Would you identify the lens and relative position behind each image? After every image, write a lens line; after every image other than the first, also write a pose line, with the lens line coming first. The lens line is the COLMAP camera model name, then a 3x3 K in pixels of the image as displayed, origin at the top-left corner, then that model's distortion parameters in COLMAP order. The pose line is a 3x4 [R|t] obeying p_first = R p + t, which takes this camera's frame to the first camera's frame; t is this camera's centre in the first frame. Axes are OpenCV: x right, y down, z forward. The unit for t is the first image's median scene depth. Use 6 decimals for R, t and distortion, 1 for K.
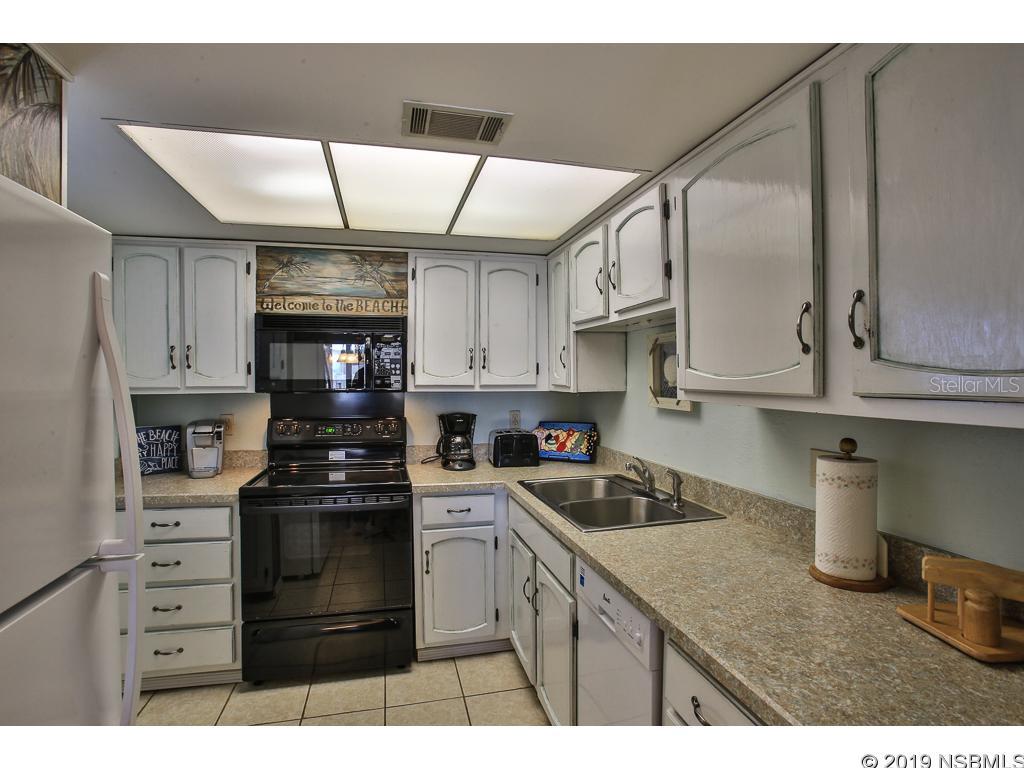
lens RADIAL K [[496.7, 0, 503.4], [0, 496.7, 377.7], [0, 0, 1]] dist [-0.078412, 0.035630]
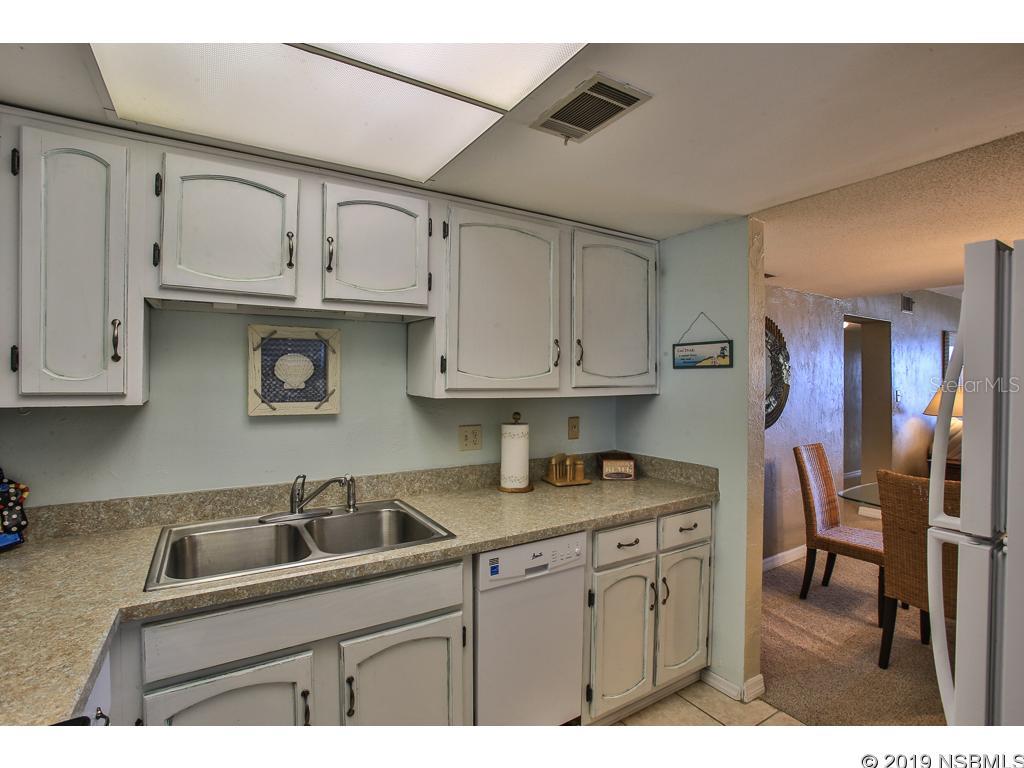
lens RADIAL K [[496.7, 0, 503.4], [0, 496.7, 377.7], [0, 0, 1]] dist [-0.078412, 0.035630]
pose [[-0.313054, 0.011355, 0.949667, -0.472646], [0.000728, 0.999931, -0.011716, 0.007379], [-0.949735, -0.002976, -0.313041, 0.729162]]
